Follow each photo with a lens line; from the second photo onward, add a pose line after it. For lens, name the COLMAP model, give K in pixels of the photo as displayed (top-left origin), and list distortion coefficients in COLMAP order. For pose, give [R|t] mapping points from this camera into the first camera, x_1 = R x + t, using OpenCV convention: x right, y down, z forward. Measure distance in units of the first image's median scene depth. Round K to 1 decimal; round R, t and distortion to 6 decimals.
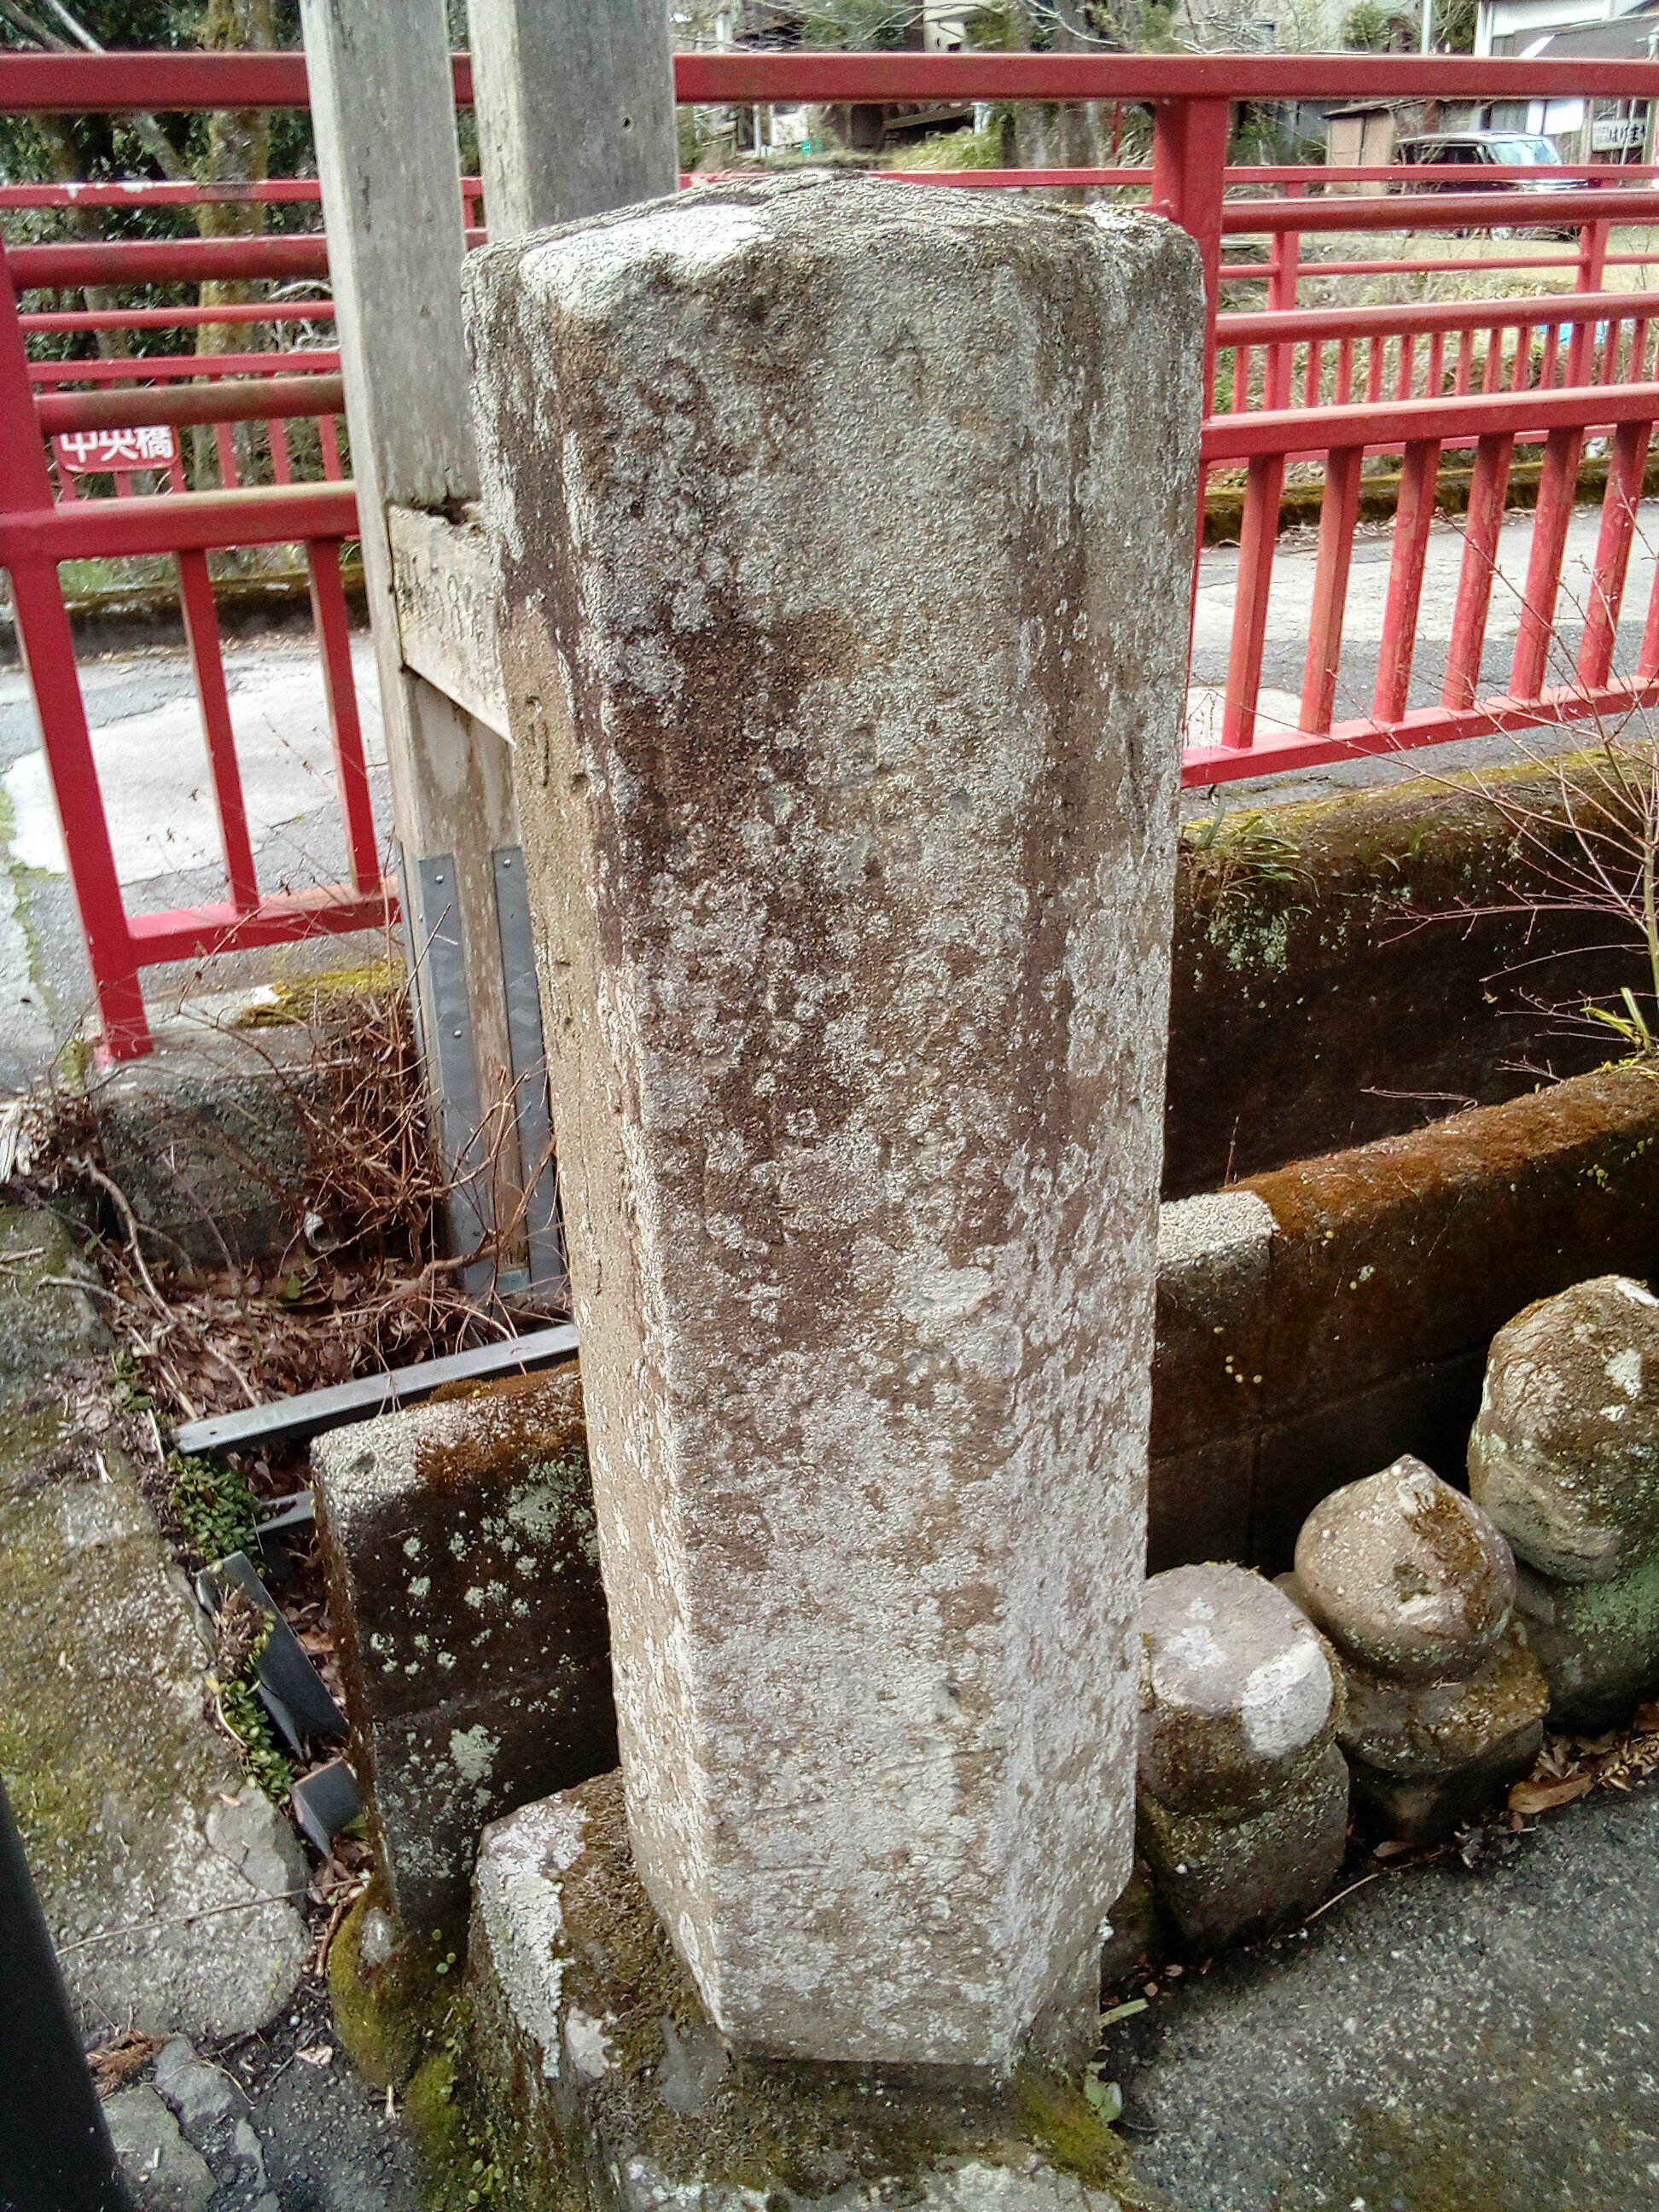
lens RADIAL K [[1827.9, 0, 836.9], [0, 1827.9, 1098.2], [0, 0, 1]] dist [0.062304, -0.096370]
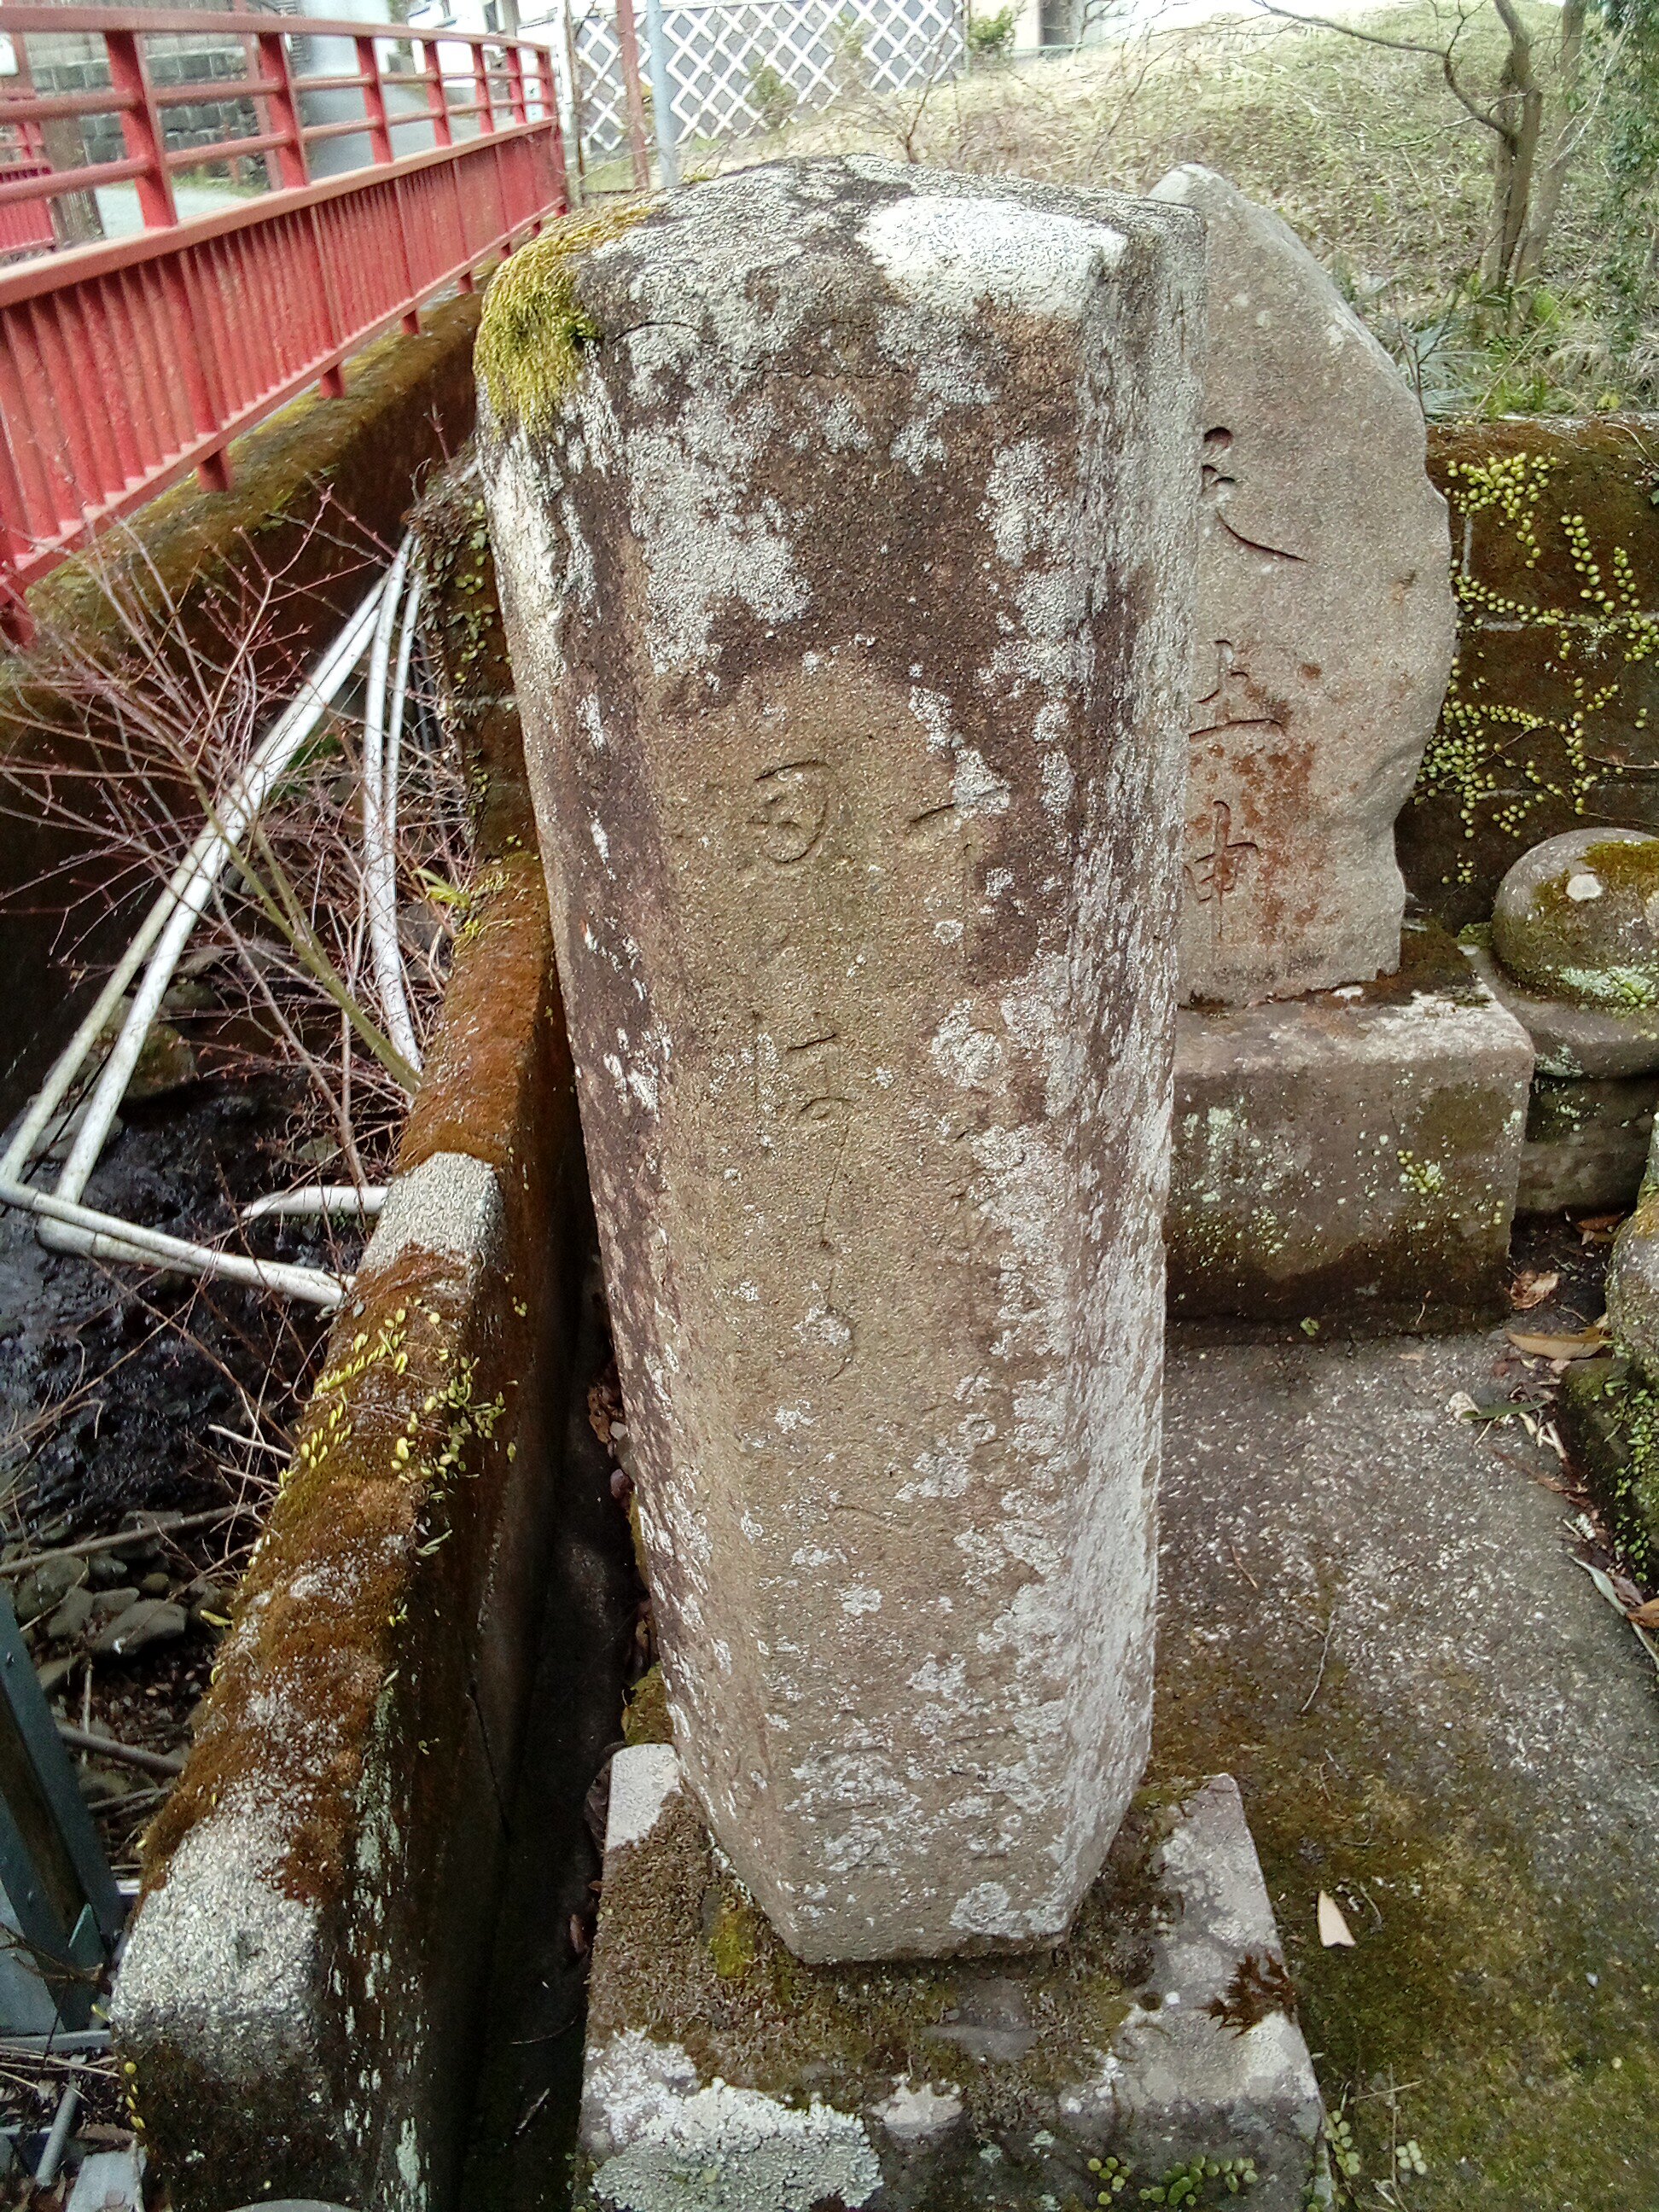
lens RADIAL K [[1827.9, 0, 821.2], [0, 1827.9, 1100.6], [0, 0, 1]] dist [0.062304, -0.096370]
pose [[0.432476, -0.450522, 0.781021, -0.604162], [0.425184, 0.865760, 0.263965, -0.199470], [-0.795099, 0.217920, 0.565976, 0.337380]]
